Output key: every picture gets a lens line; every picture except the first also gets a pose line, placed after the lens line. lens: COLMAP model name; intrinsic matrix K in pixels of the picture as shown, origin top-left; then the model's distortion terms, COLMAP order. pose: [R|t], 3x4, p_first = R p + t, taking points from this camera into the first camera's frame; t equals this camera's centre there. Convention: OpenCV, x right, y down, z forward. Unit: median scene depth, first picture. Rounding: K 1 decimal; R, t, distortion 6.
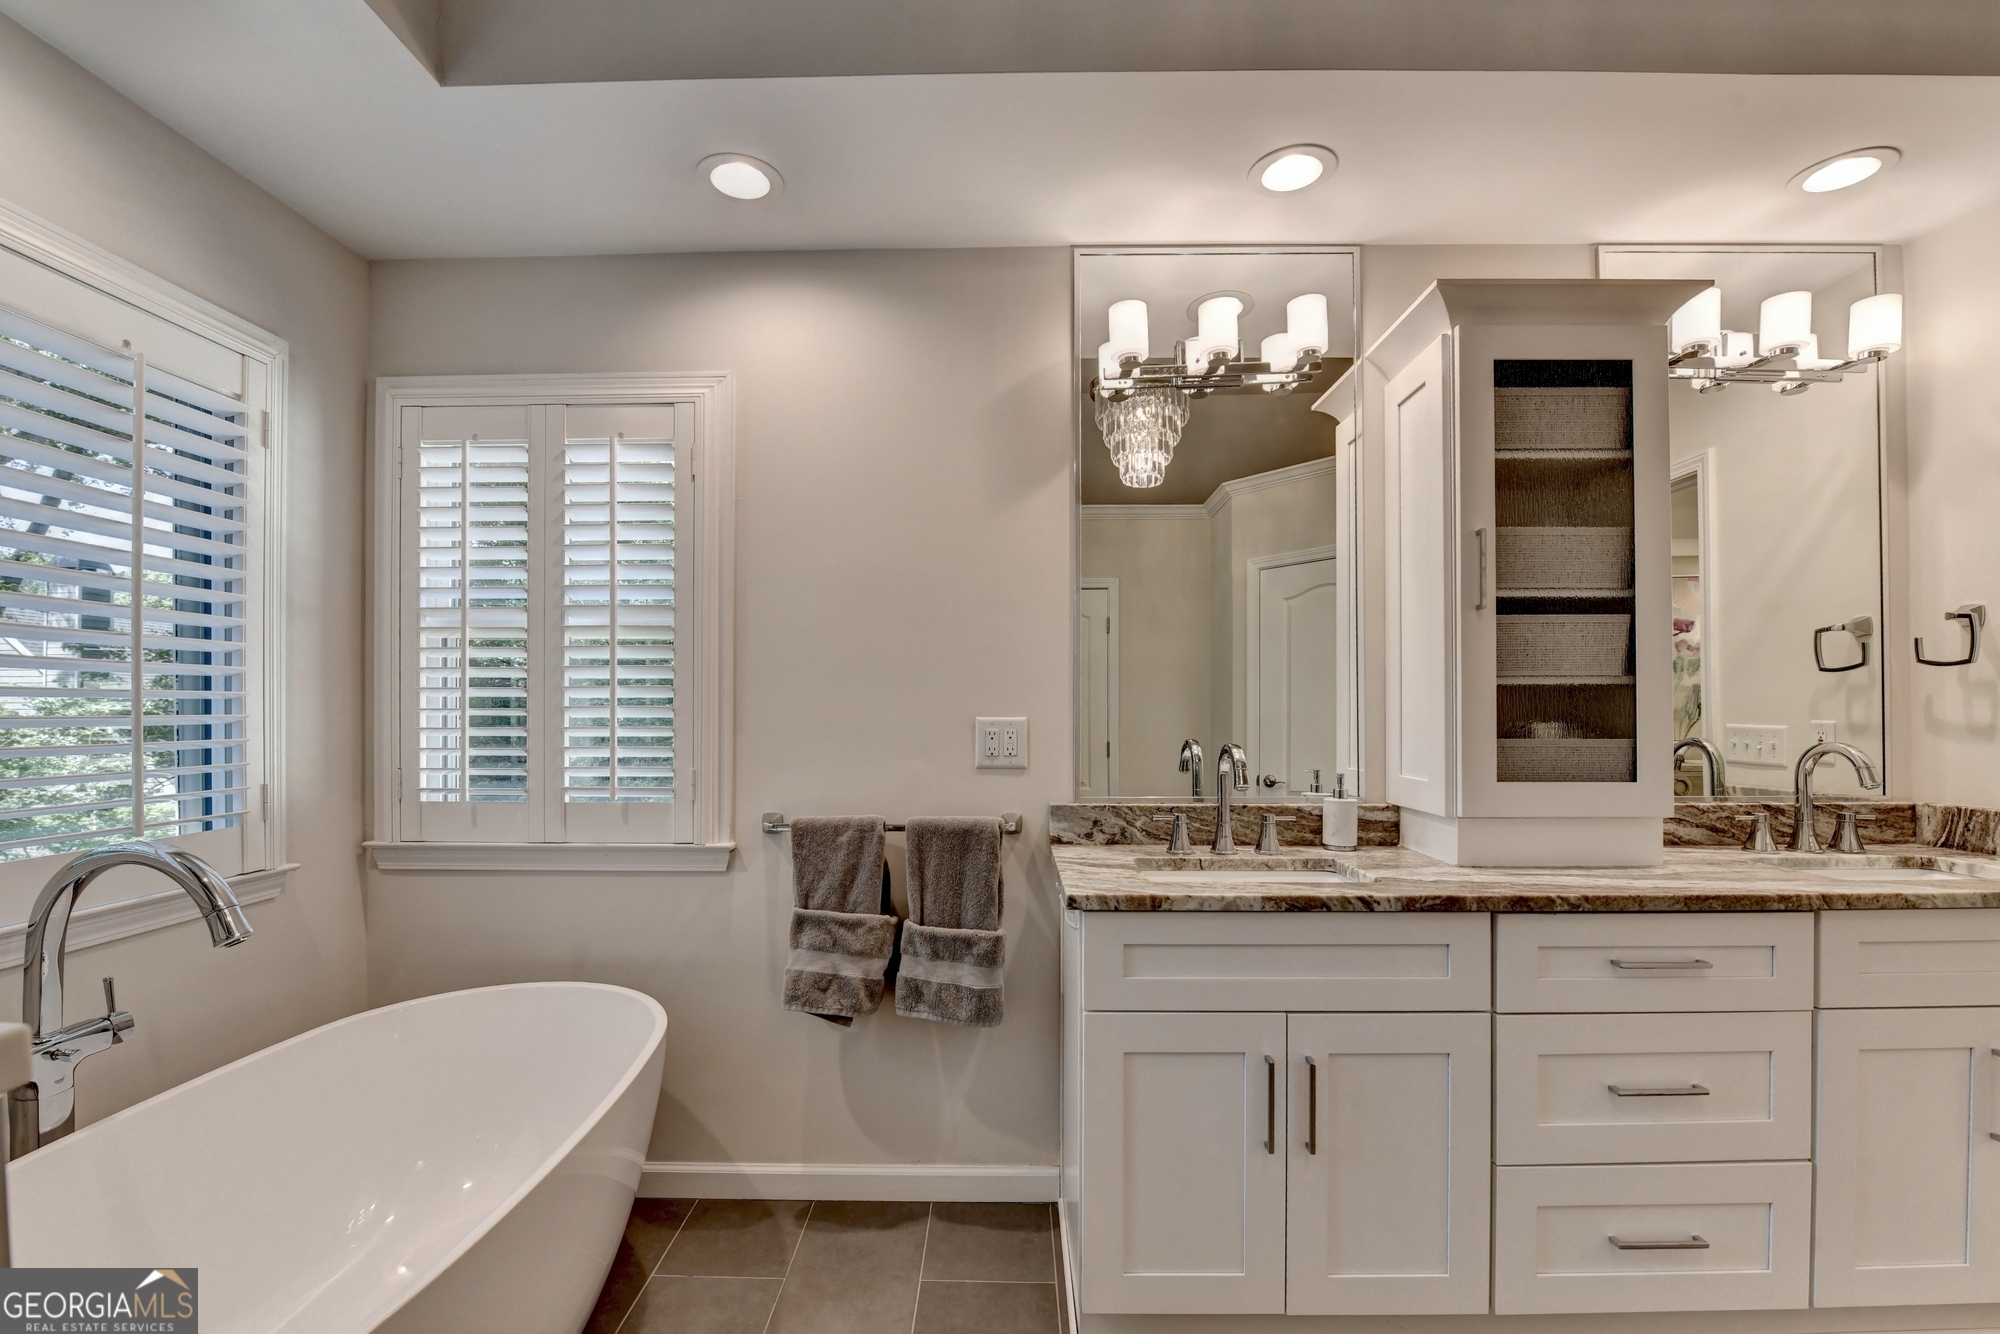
lens RADIAL K [[827.2, 0, 976.3], [0, 827.2, 709.1], [0, 0, 1]] dist [-0.019784, -0.000559]
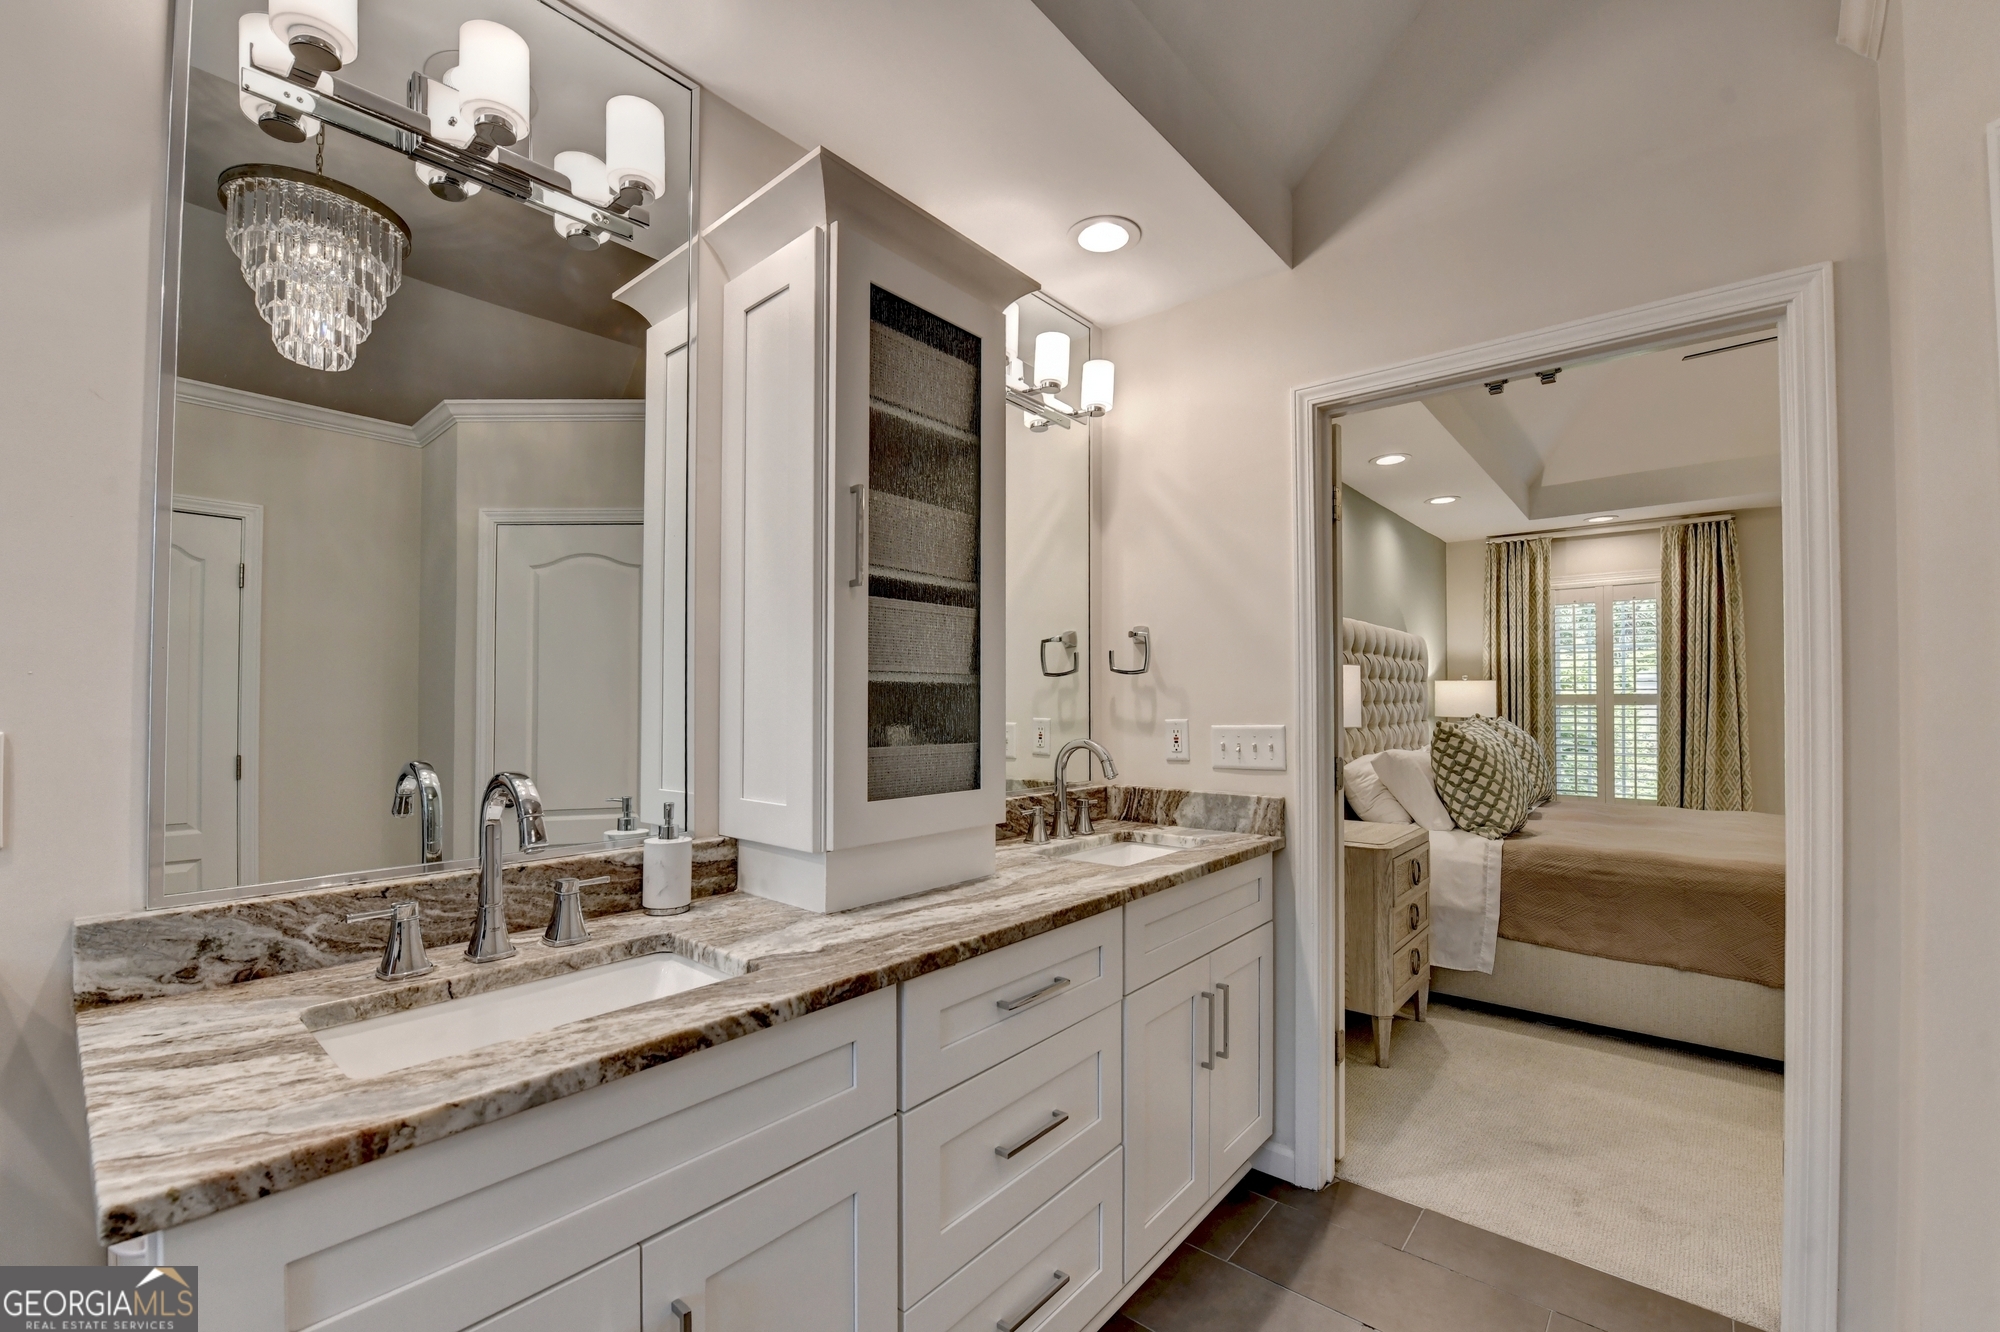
lens RADIAL K [[842.6, 0, 986.0], [0, 842.6, 691.0], [0, 0, 1]] dist [-0.020337, -0.001123]
pose [[0.627396, 0.013635, 0.778581, 0.055598], [-0.003250, 0.999884, -0.014891, -0.007610], [-0.778694, 0.006812, 0.627367, 0.352604]]
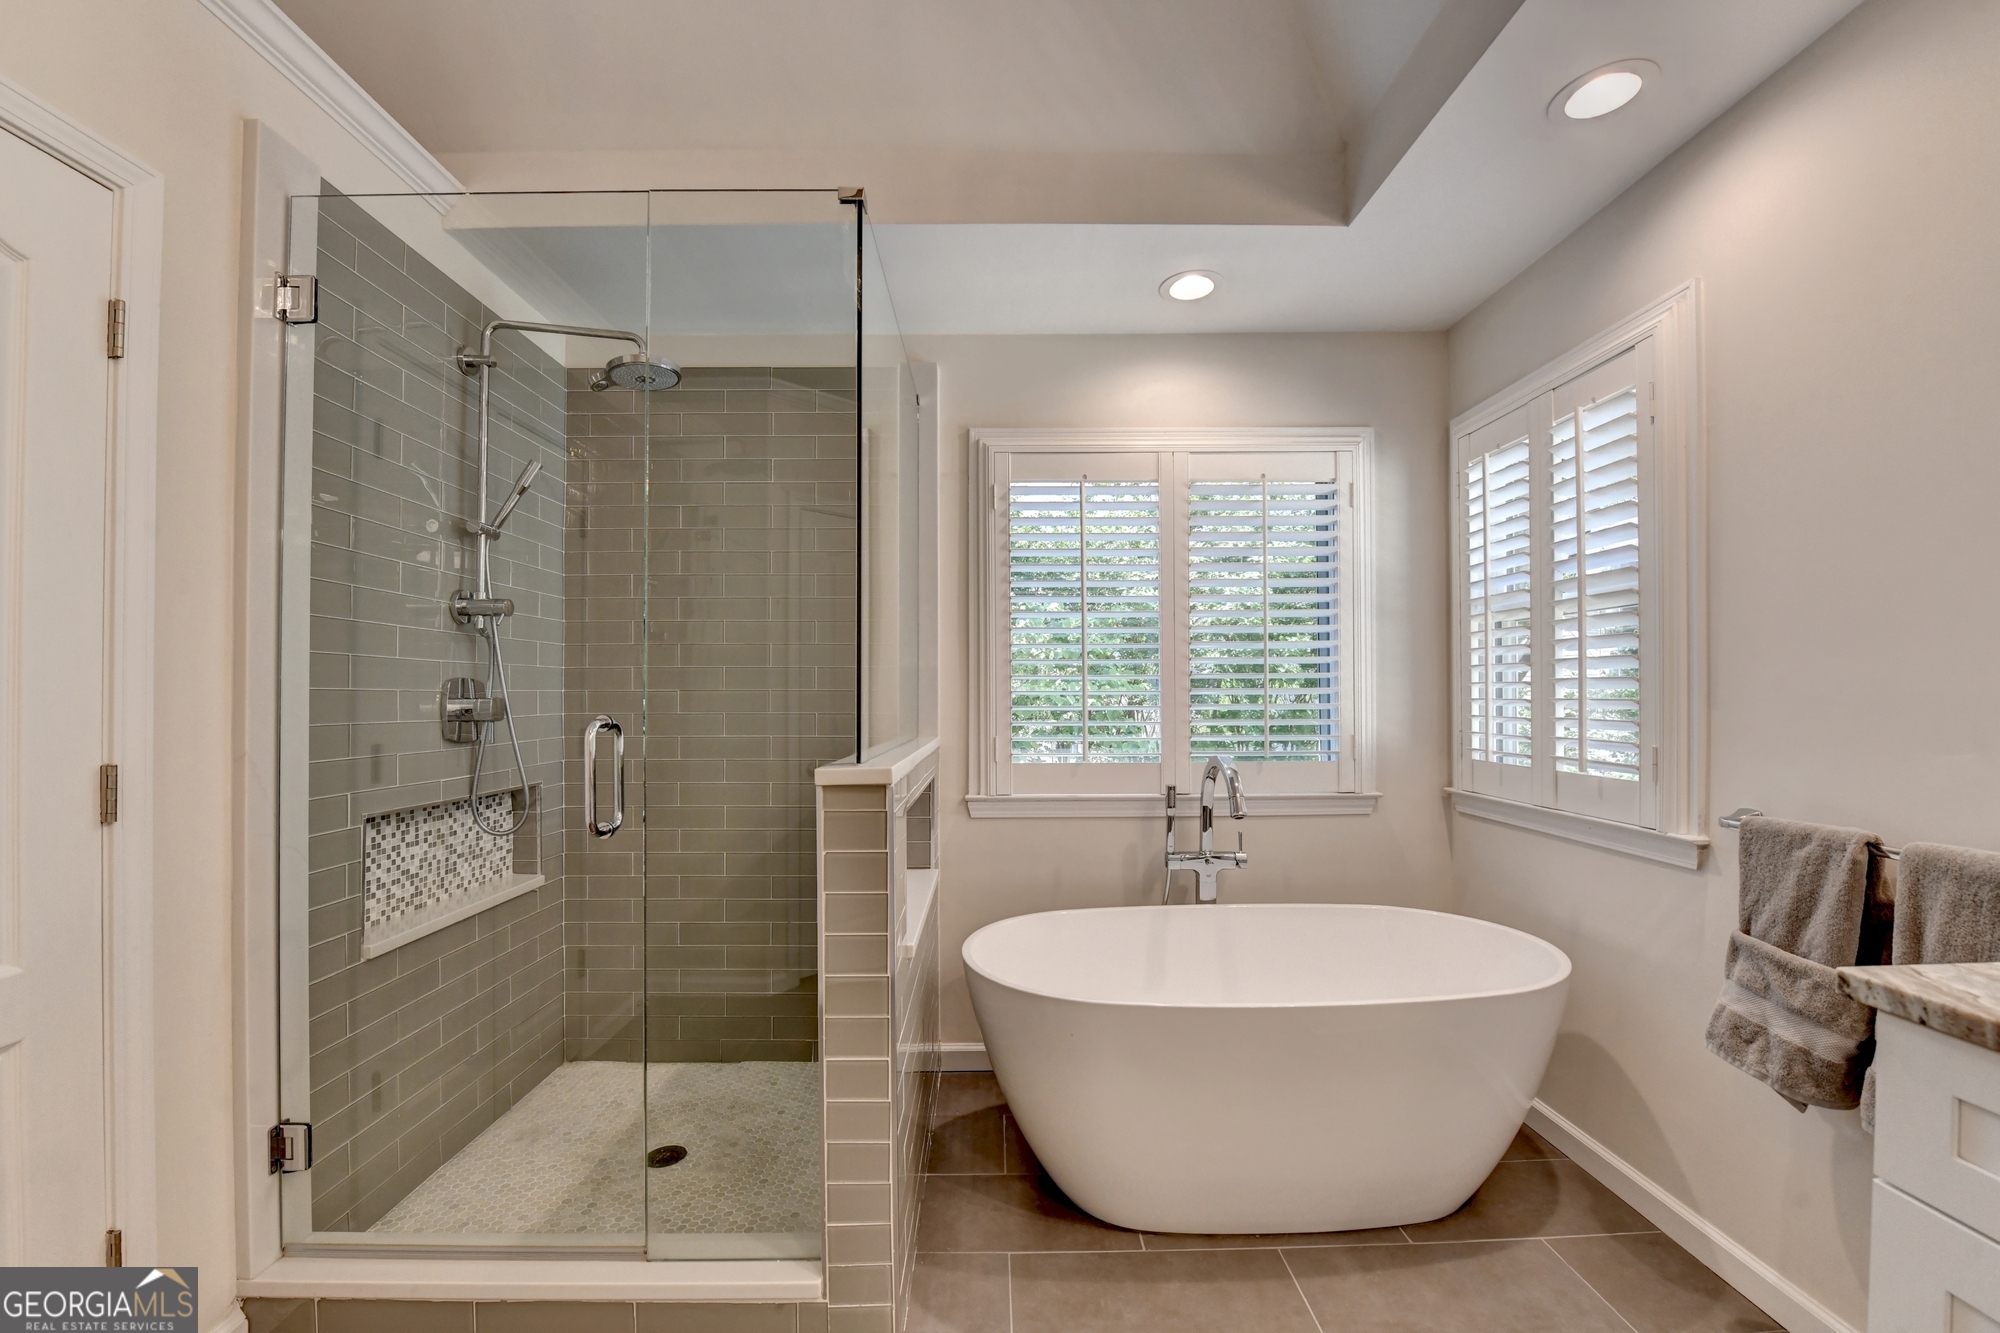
lens RADIAL K [[815.1, 0, 1002.4], [0, 815.1, 690.0], [0, 0, 1]] dist [-0.021053, -0.000246]
pose [[0.038759, -0.003693, -0.999242, 0.536149], [0.003754, 0.999987, -0.003550, 0.012558], [0.999242, -0.003613, 0.038772, 0.278545]]
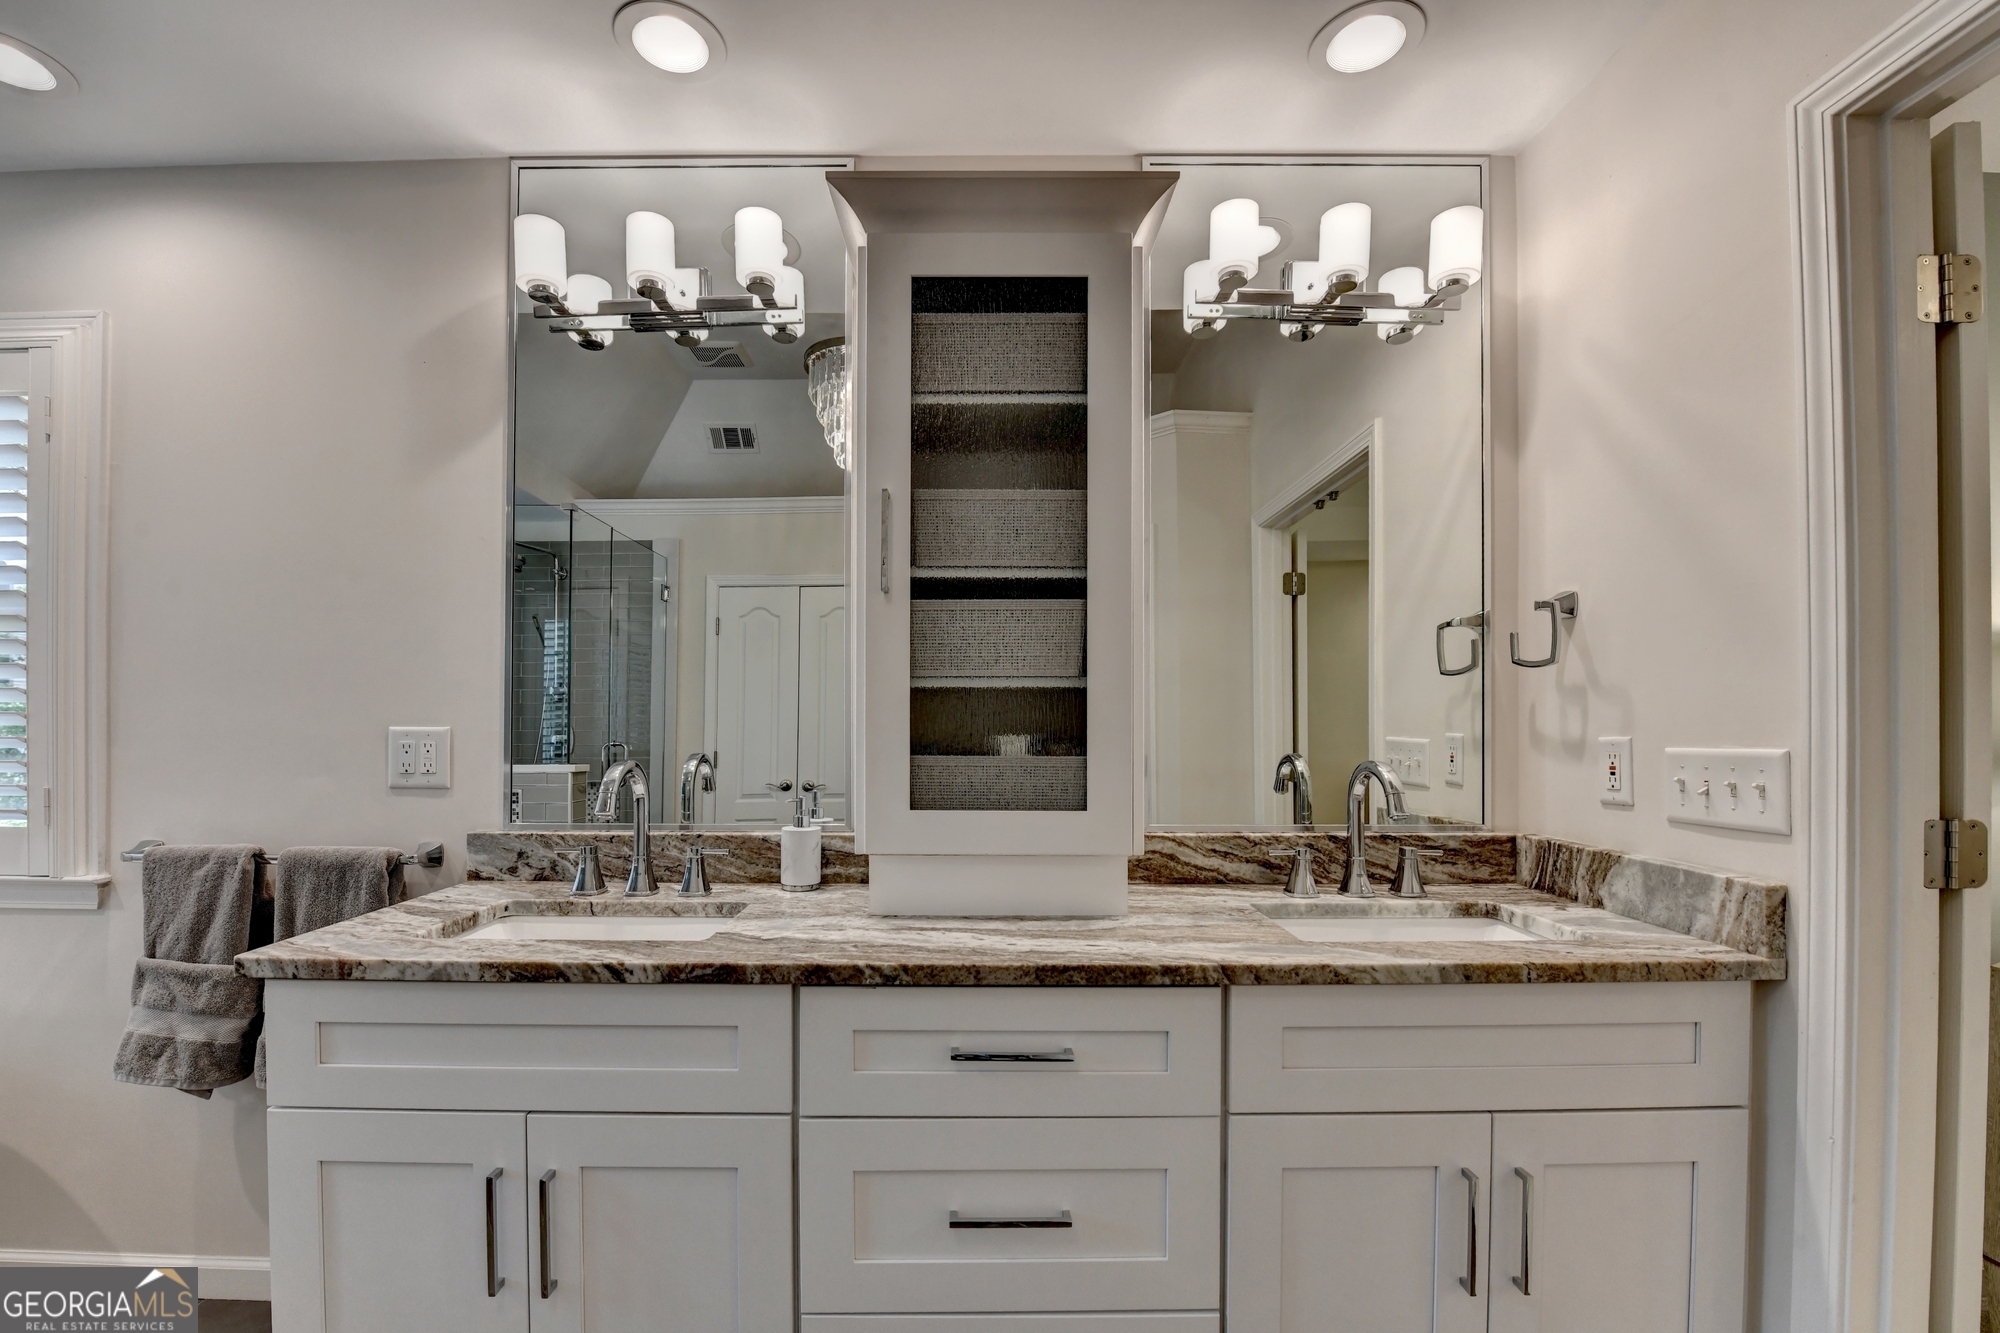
lens RADIAL K [[820.7, 0, 963.8], [0, 820.7, 726.2], [0, 0, 1]] dist [-0.020953, -0.000374]
pose [[0.999800, 0.002616, 0.019807, 0.610742], [-0.002809, 0.999949, 0.009693, -0.000302], [-0.019781, -0.009747, 0.999757, 0.187564]]
